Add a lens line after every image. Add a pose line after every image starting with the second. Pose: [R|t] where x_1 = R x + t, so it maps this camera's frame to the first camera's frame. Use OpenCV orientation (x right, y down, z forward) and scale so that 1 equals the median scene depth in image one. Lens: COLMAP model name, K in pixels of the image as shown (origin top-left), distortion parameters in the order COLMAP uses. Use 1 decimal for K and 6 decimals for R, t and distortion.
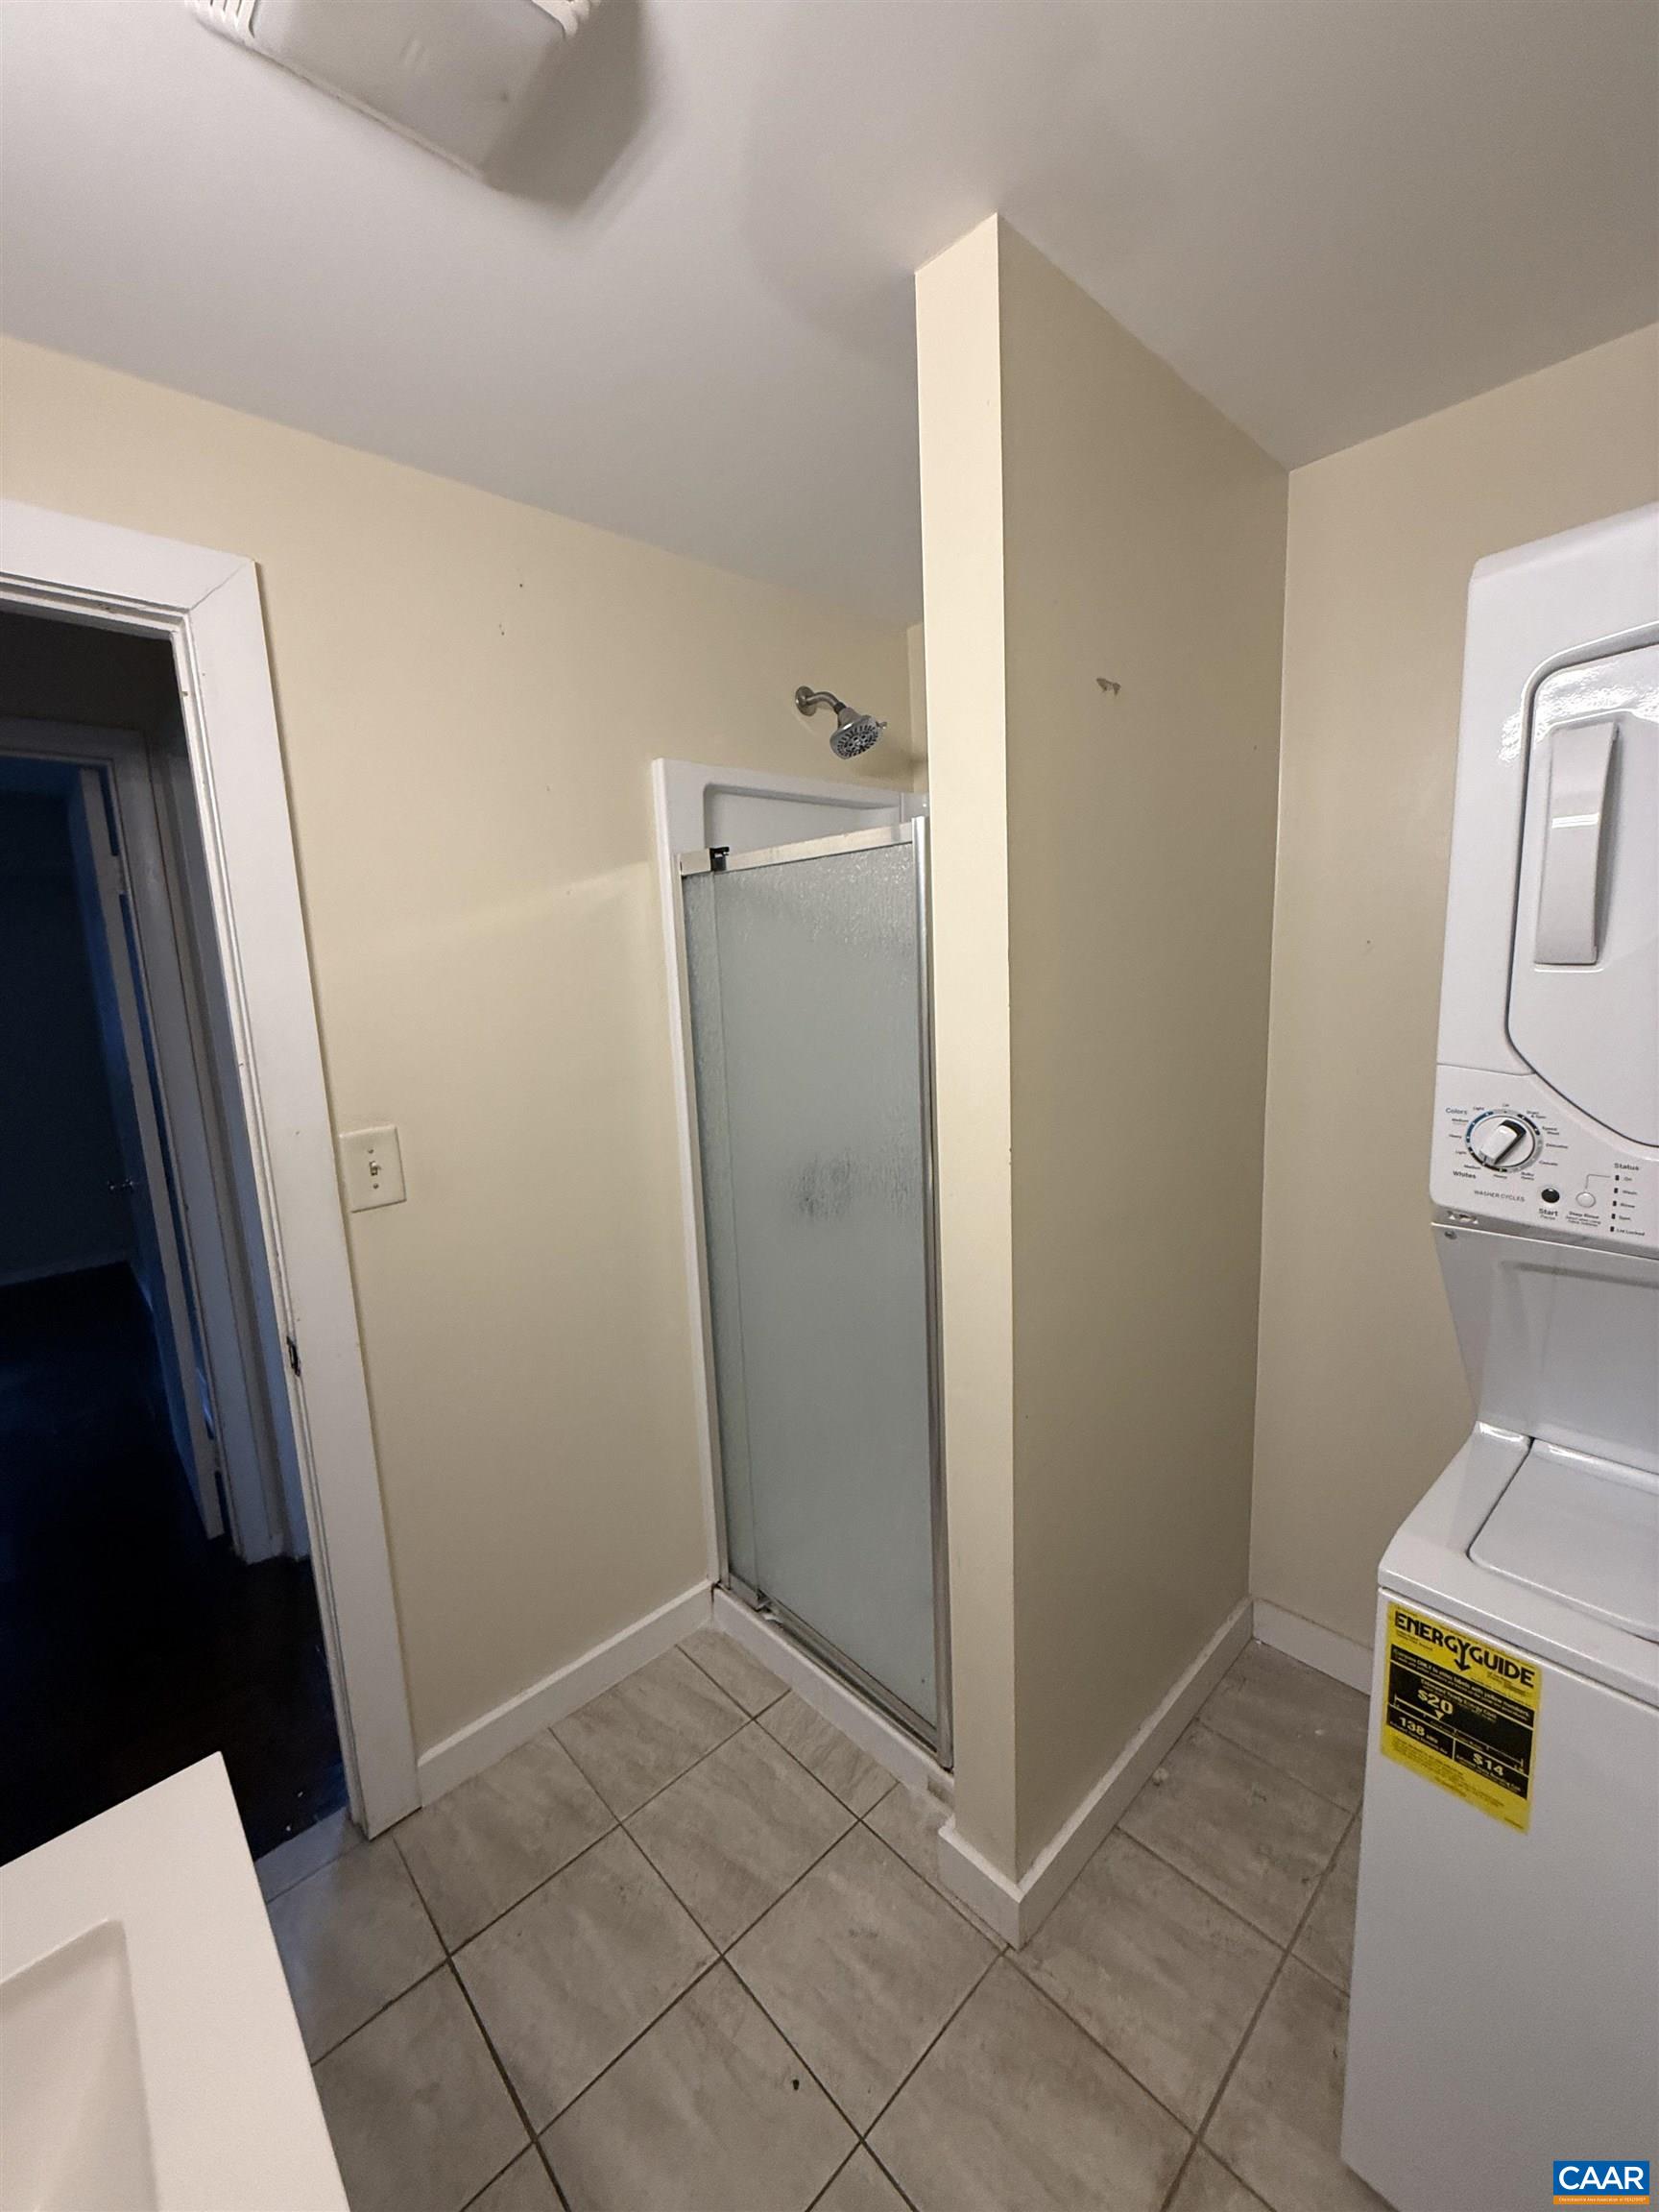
lens RADIAL K [[882.7, 0, 830.9], [0, 882.7, 1103.3], [0, 0, 1]] dist [-0.001211, -0.000067]
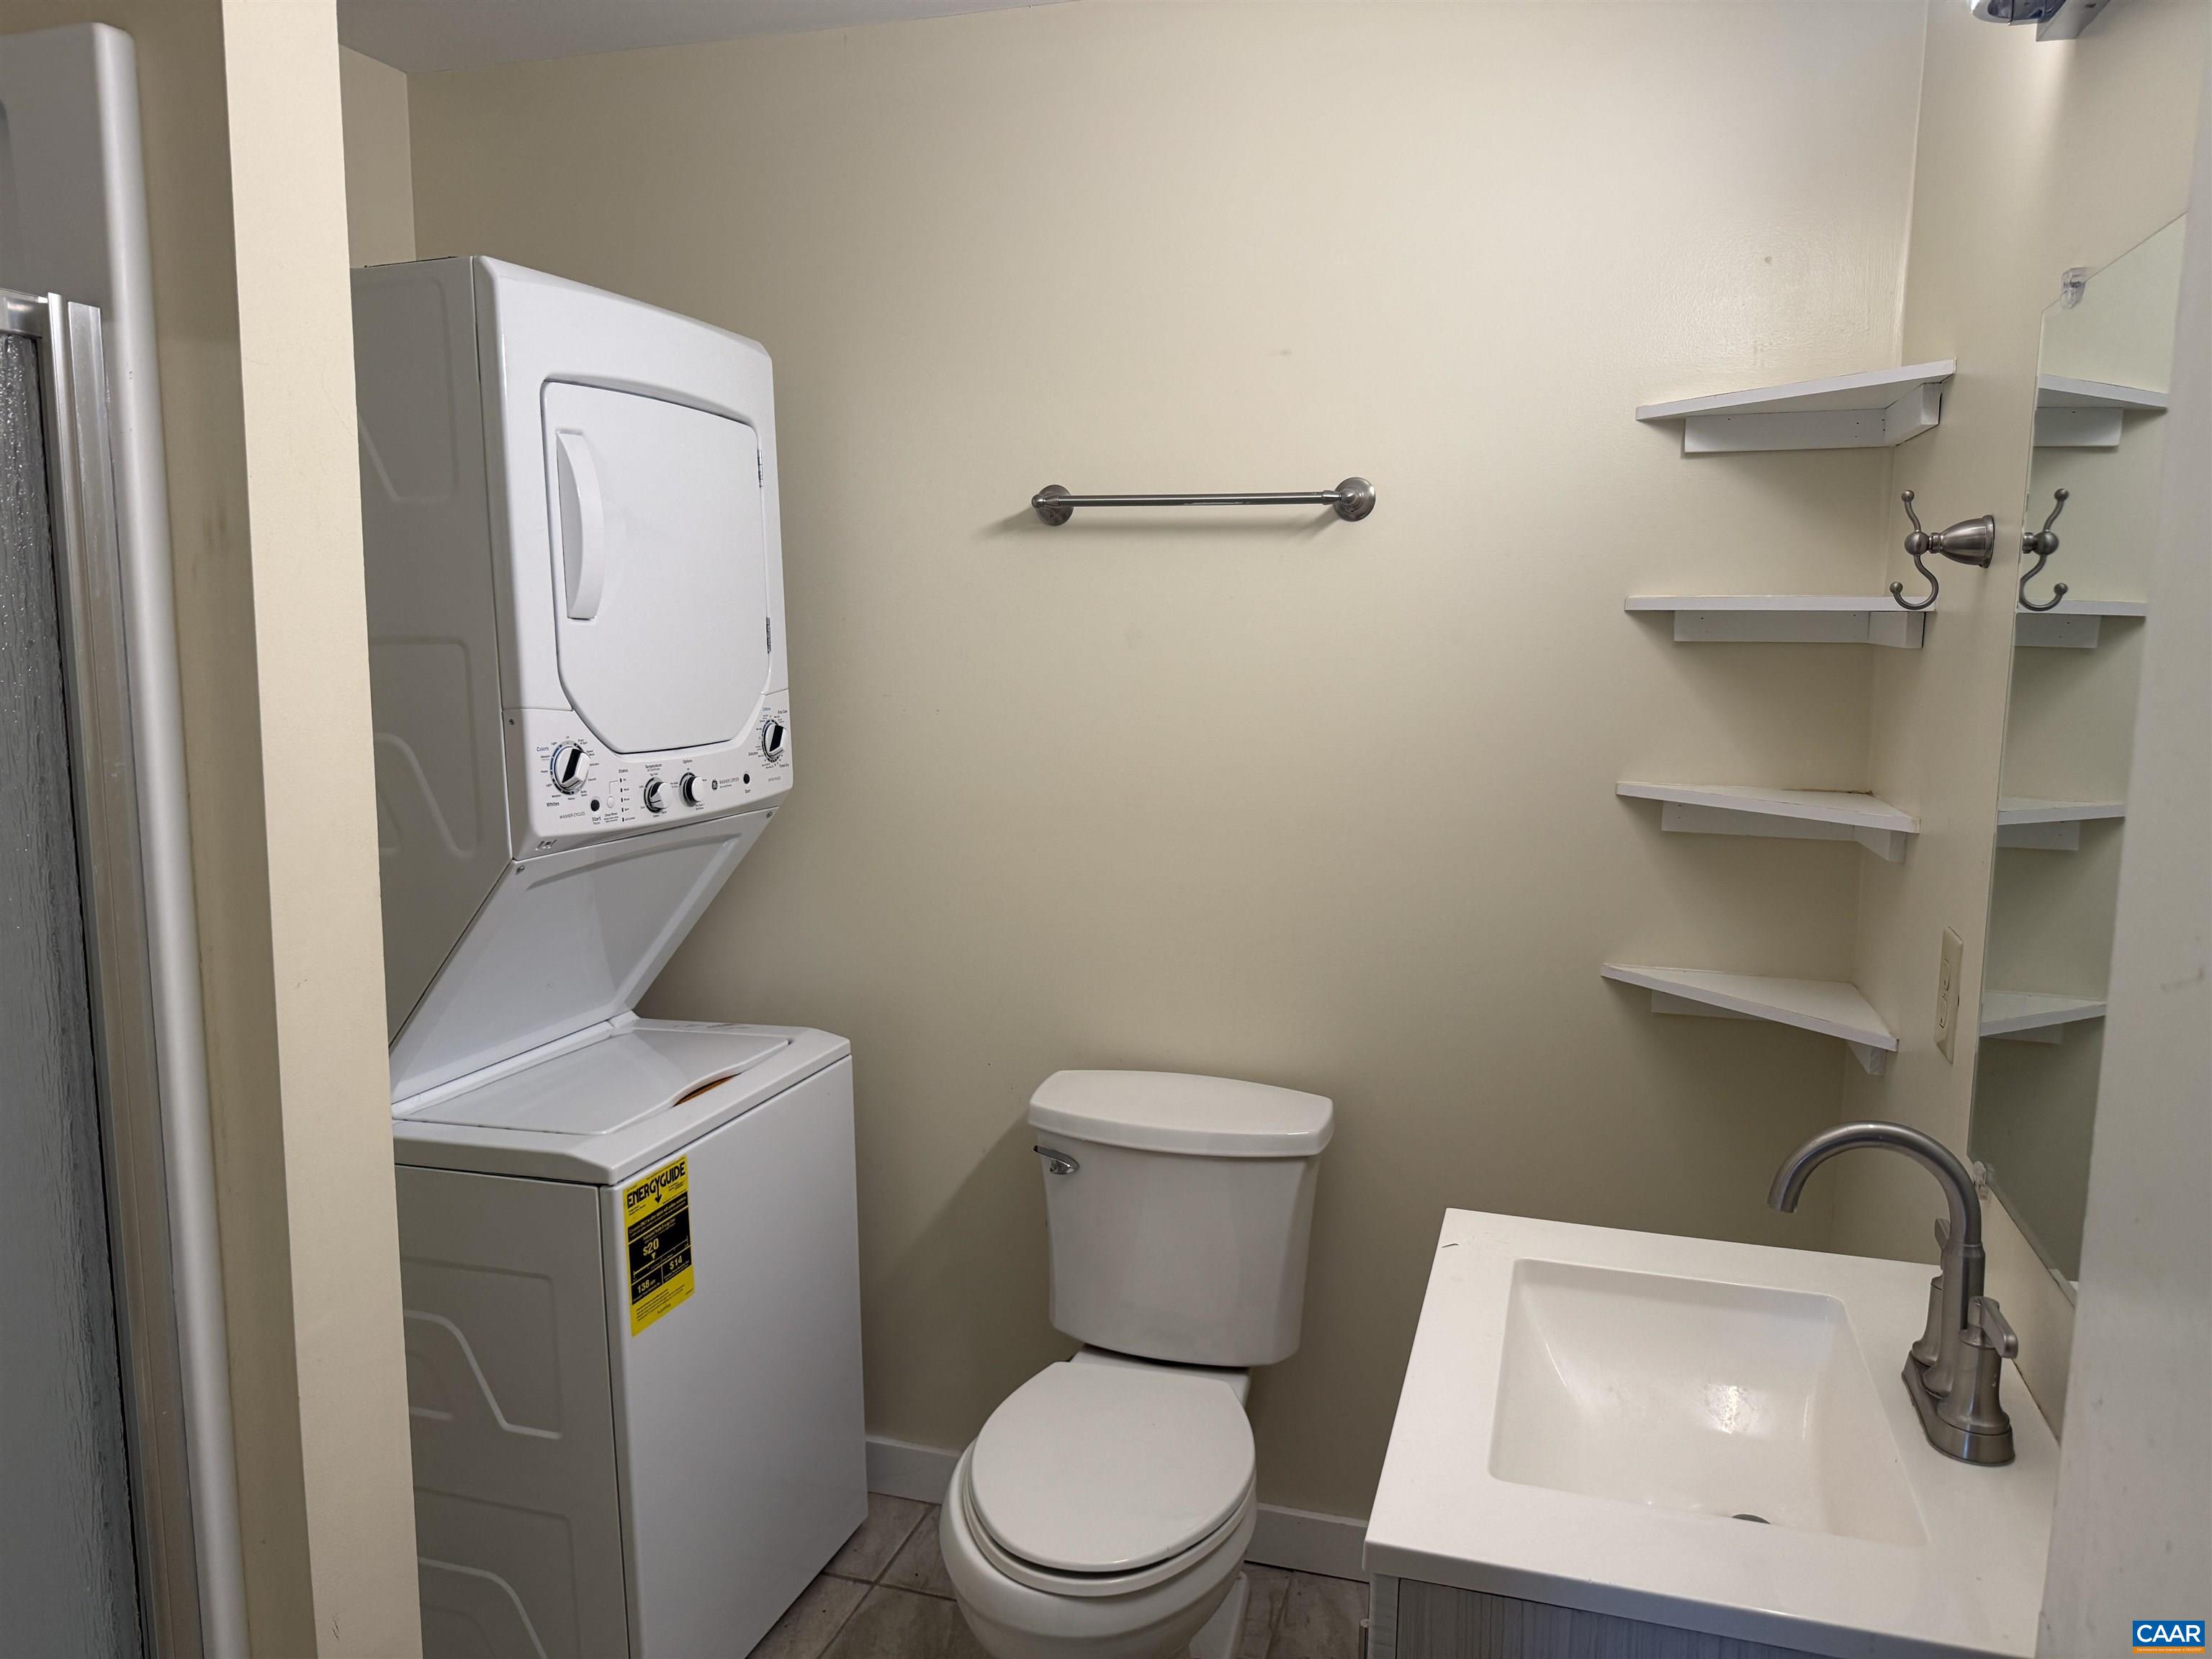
lens RADIAL K [[1553.6, 0, 1107.3], [0, 1553.6, 833.2], [0, 0, 1]] dist [0.003845, 0.000616]
pose [[-0.498164, -0.076574, 0.863695, -1.408748], [0.151602, 0.973058, 0.173711, -0.125188], [-0.853727, 0.217474, -0.473134, 1.398159]]
